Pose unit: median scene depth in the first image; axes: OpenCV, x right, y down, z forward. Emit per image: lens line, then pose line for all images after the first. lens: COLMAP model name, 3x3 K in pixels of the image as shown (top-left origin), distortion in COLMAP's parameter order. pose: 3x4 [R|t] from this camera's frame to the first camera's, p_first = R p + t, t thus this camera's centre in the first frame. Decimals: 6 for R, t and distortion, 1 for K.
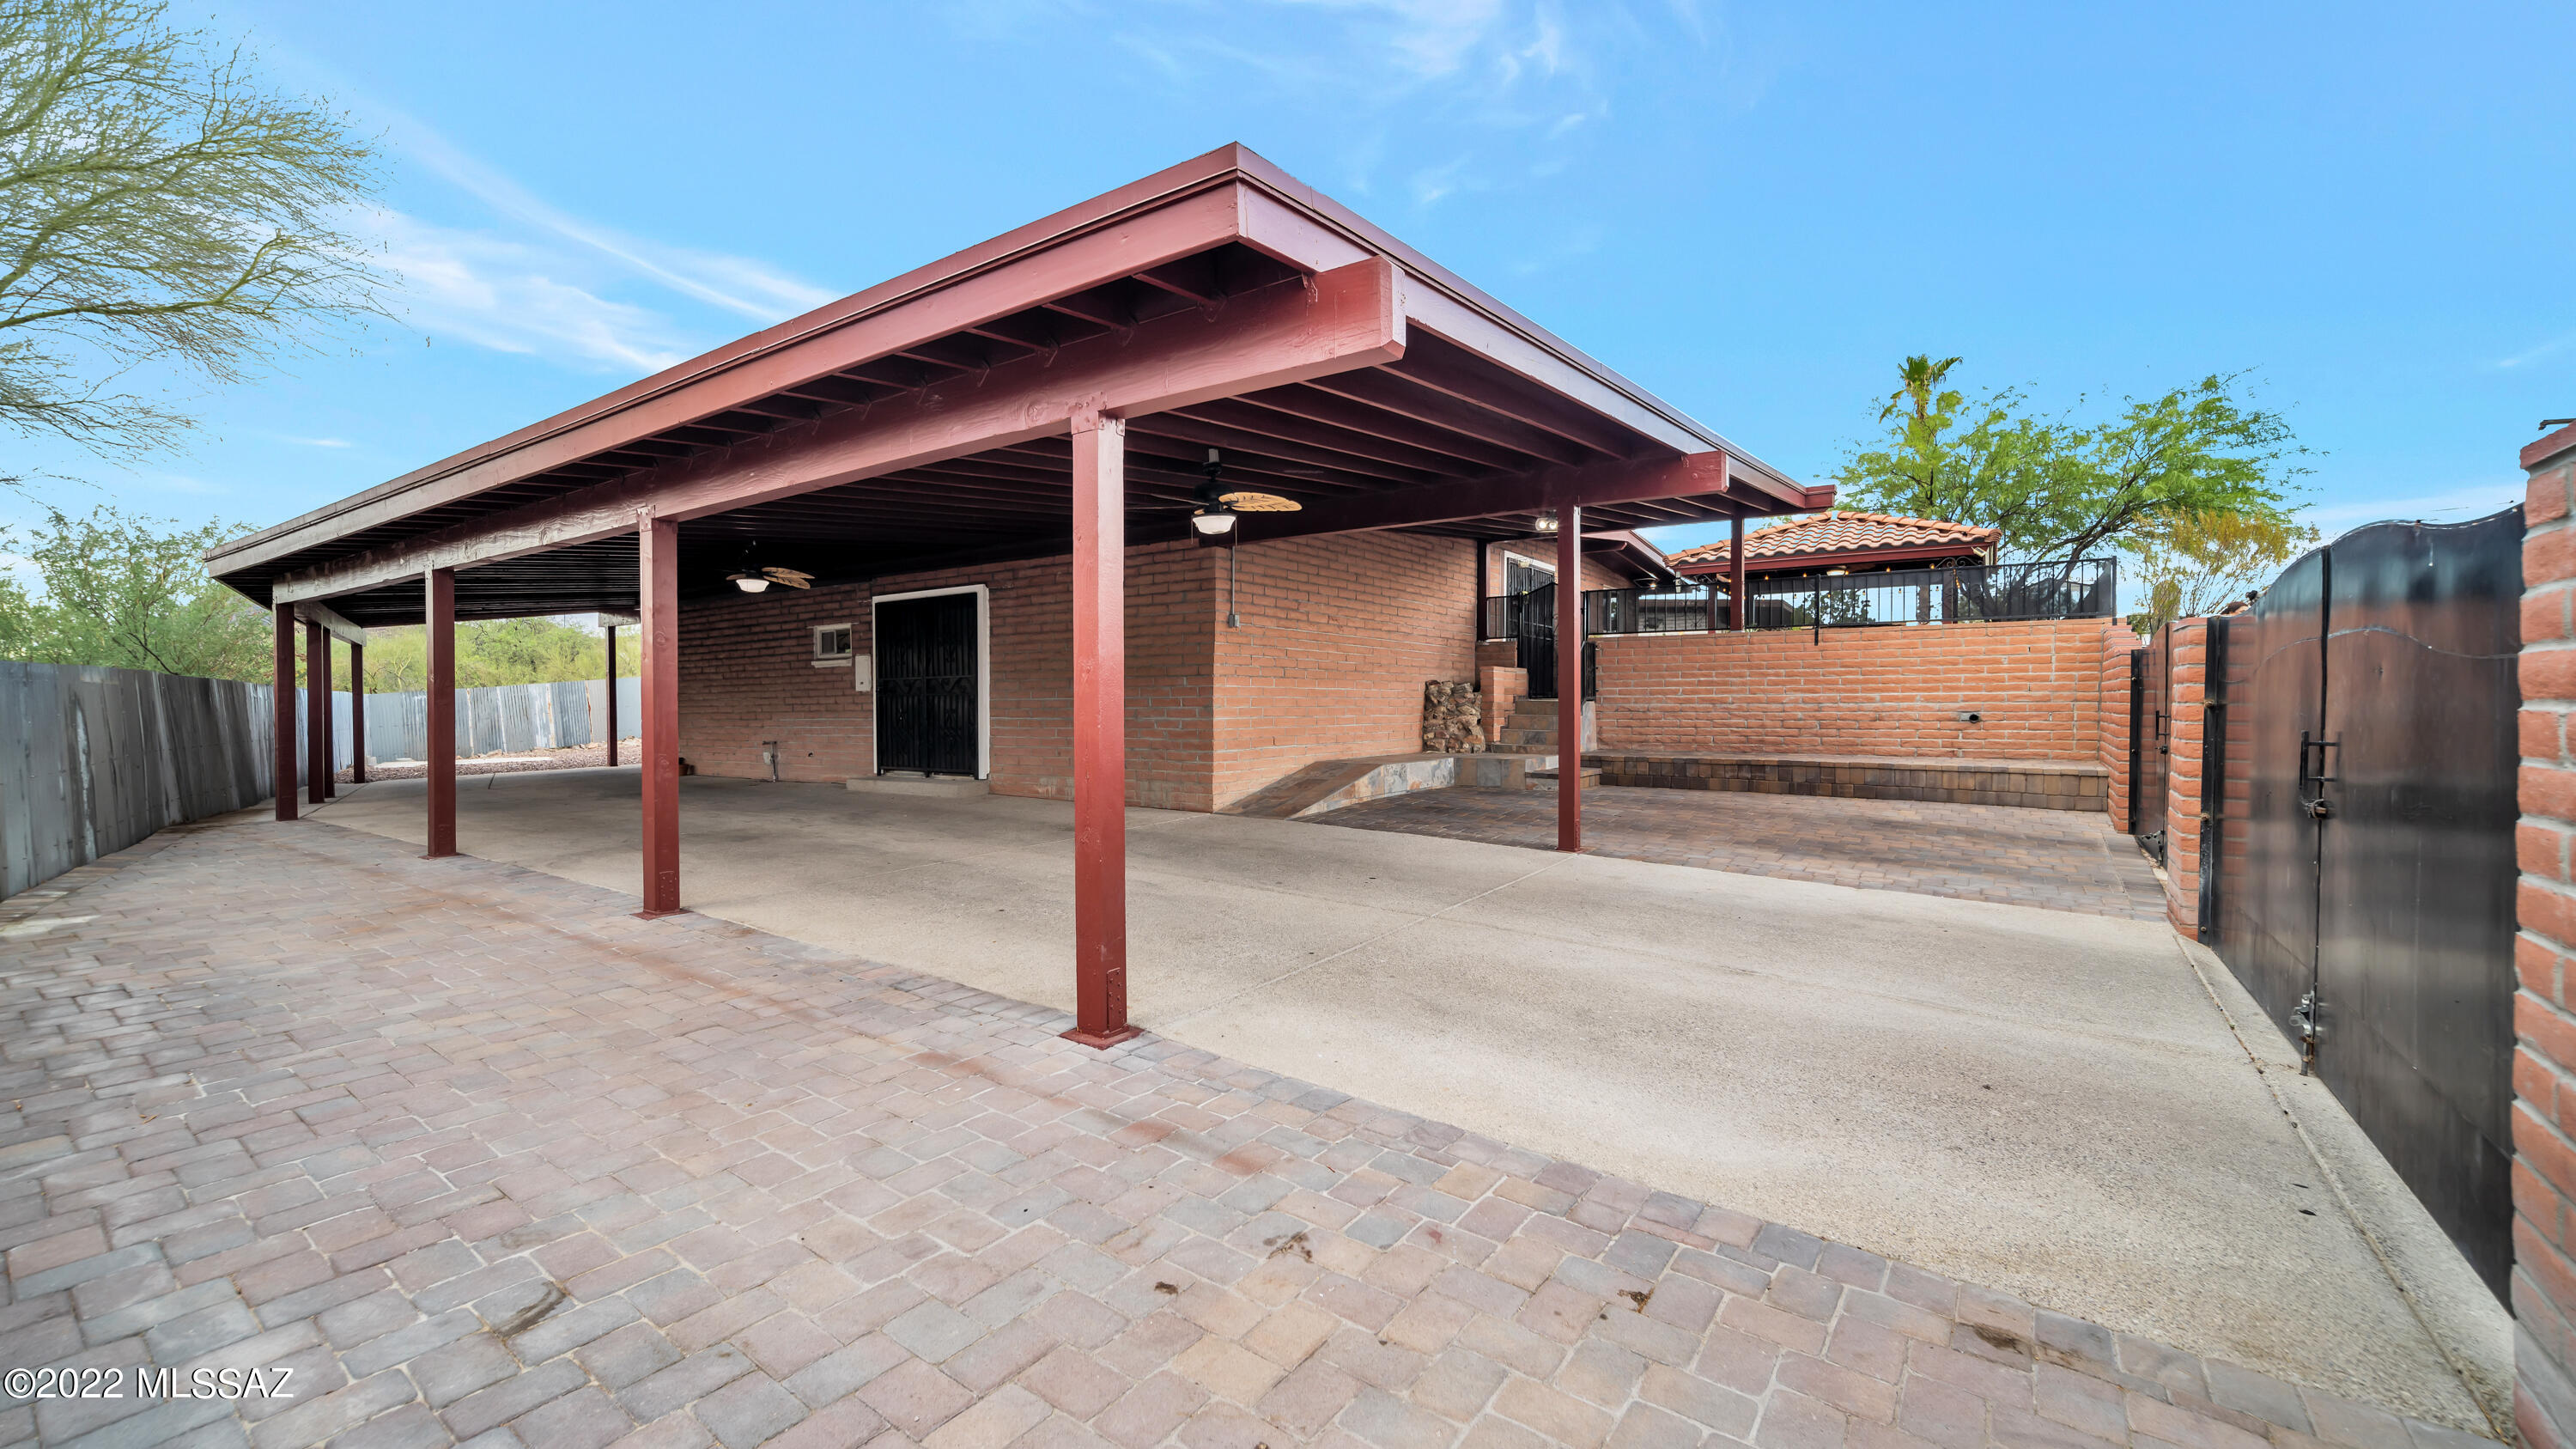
lens RADIAL K [[1023.4, 0, 1291.4], [0, 1023.4, 717.5], [0, 0, 1]] dist [-0.000135, 0.000954]
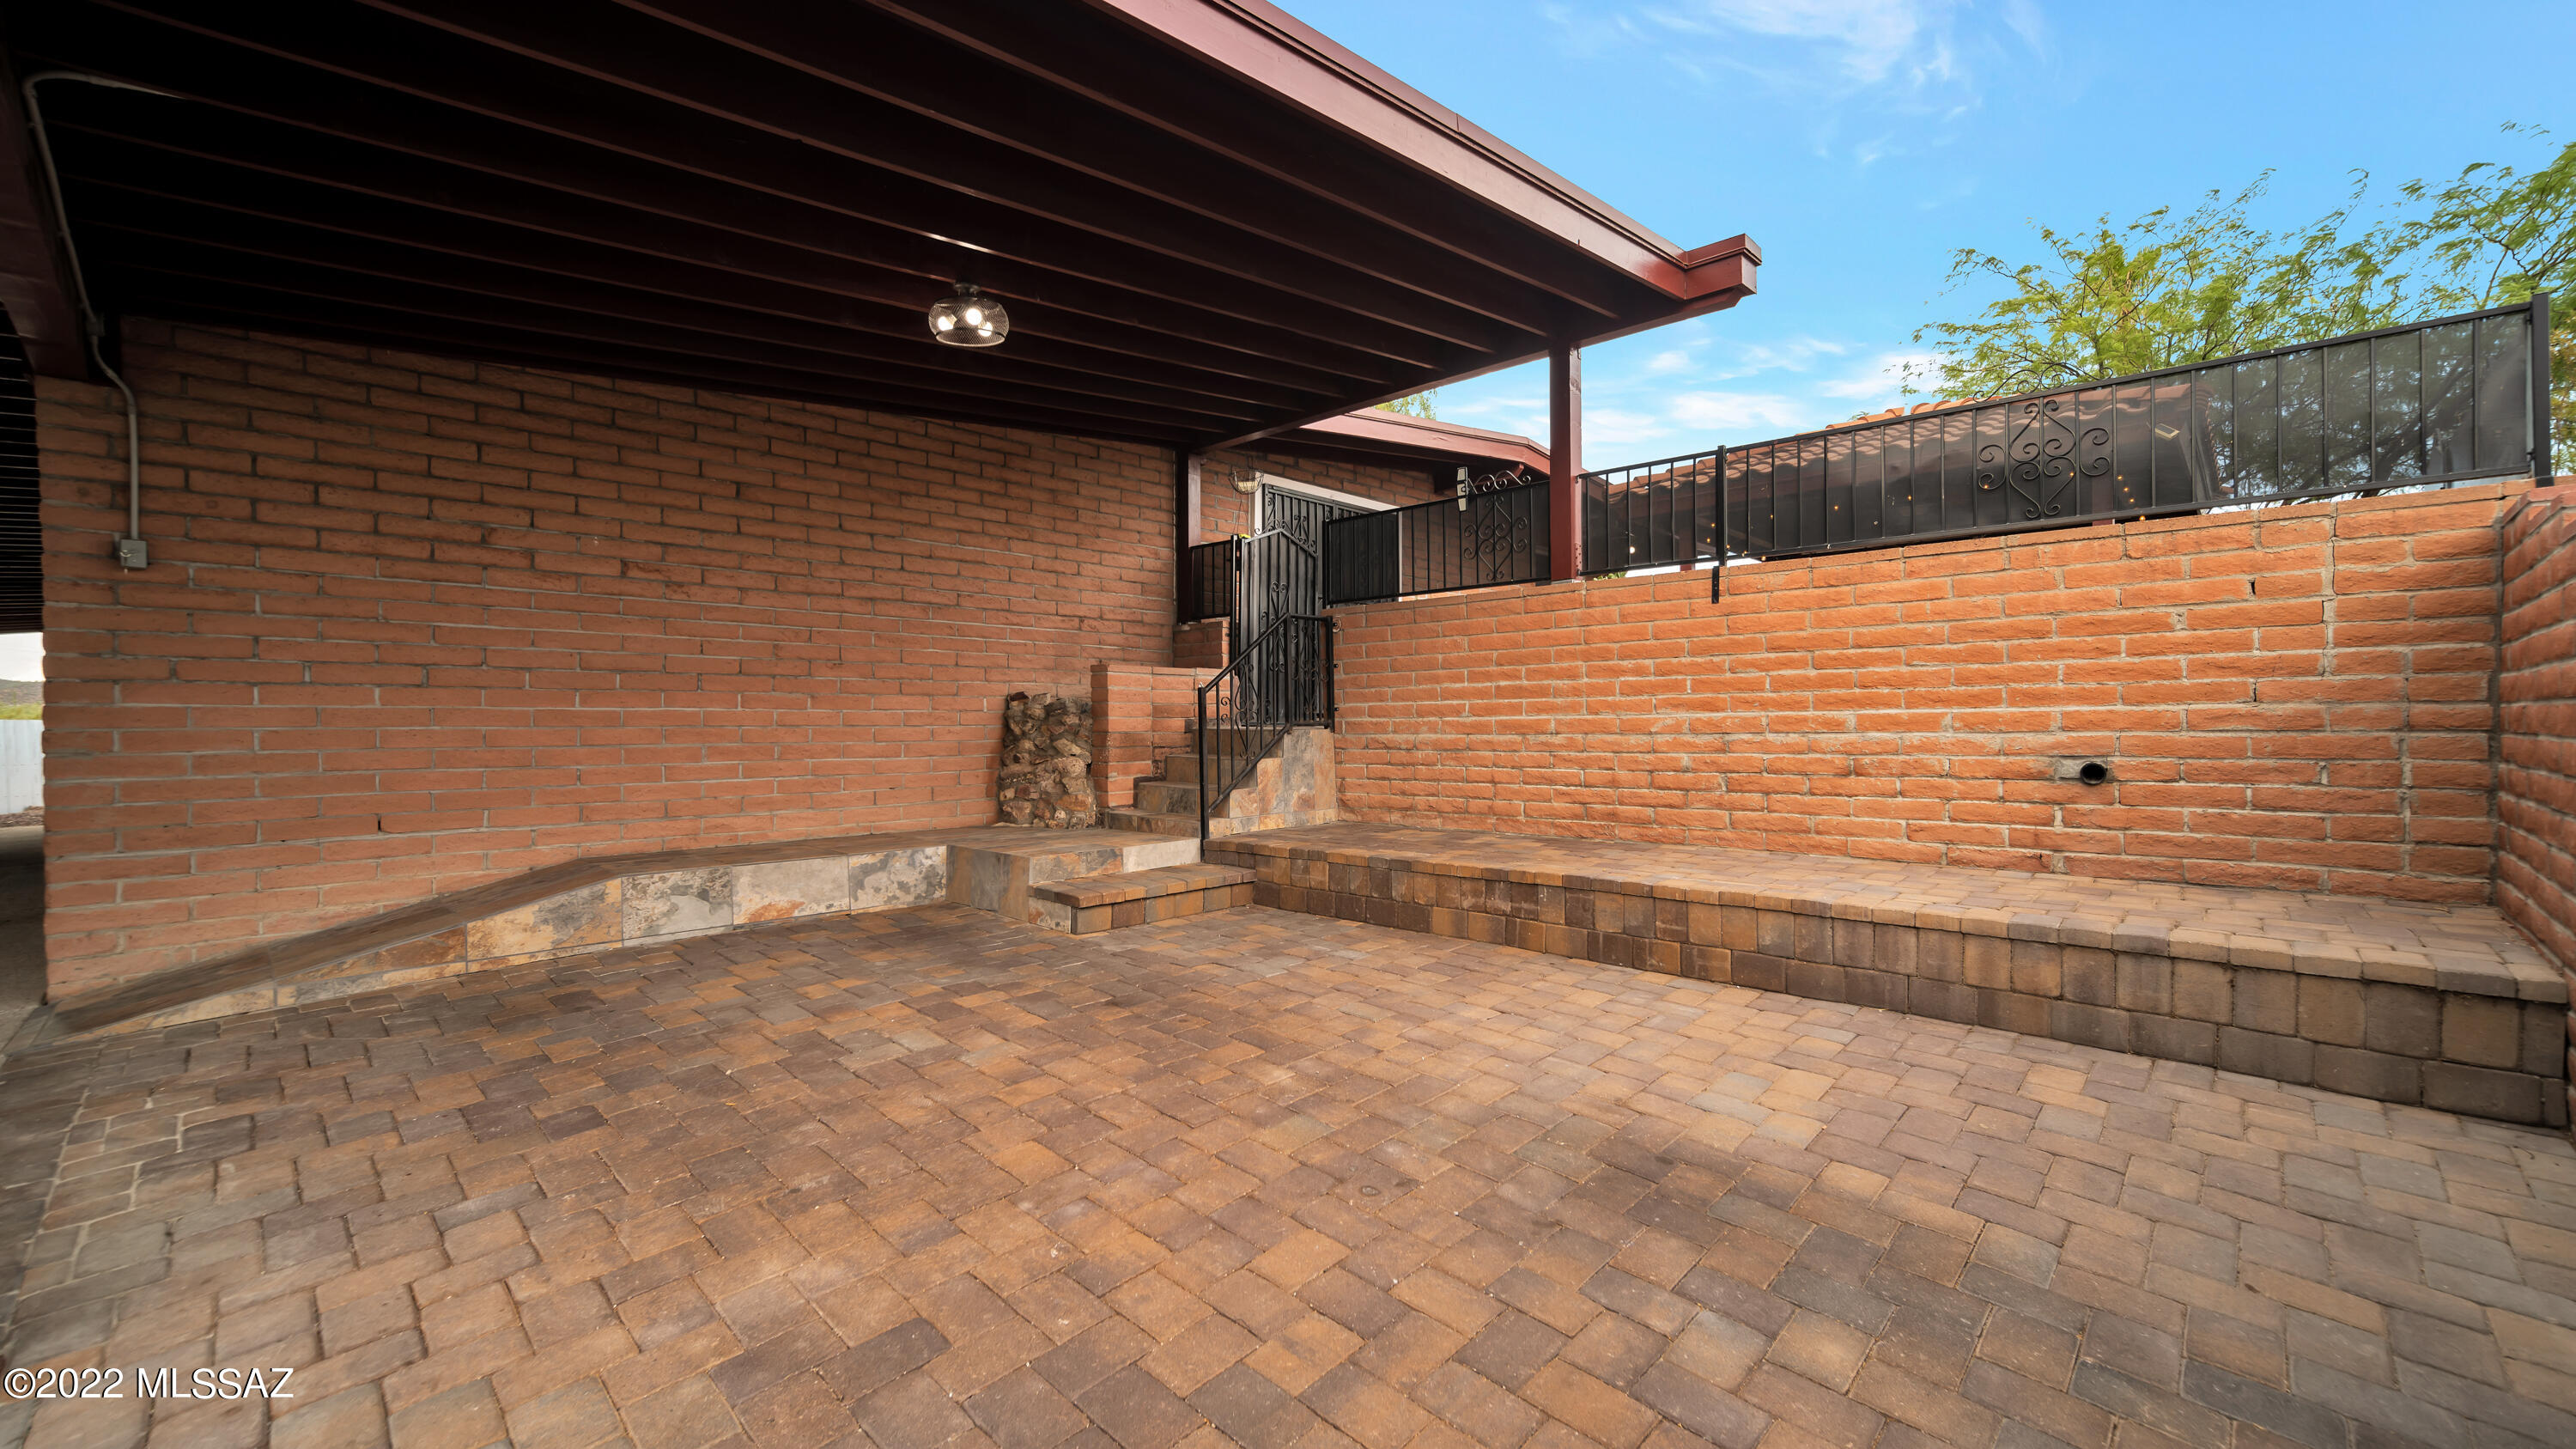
lens RADIAL K [[1023.4, 0, 1281.3], [0, 1023.4, 723.1], [0, 0, 1]] dist [-0.000135, 0.000954]
pose [[0.986348, -0.005312, -0.164590, 0.424273], [0.002731, 0.999870, -0.015904, -0.012864], [0.164653, 0.015237, 0.986234, 0.564064]]
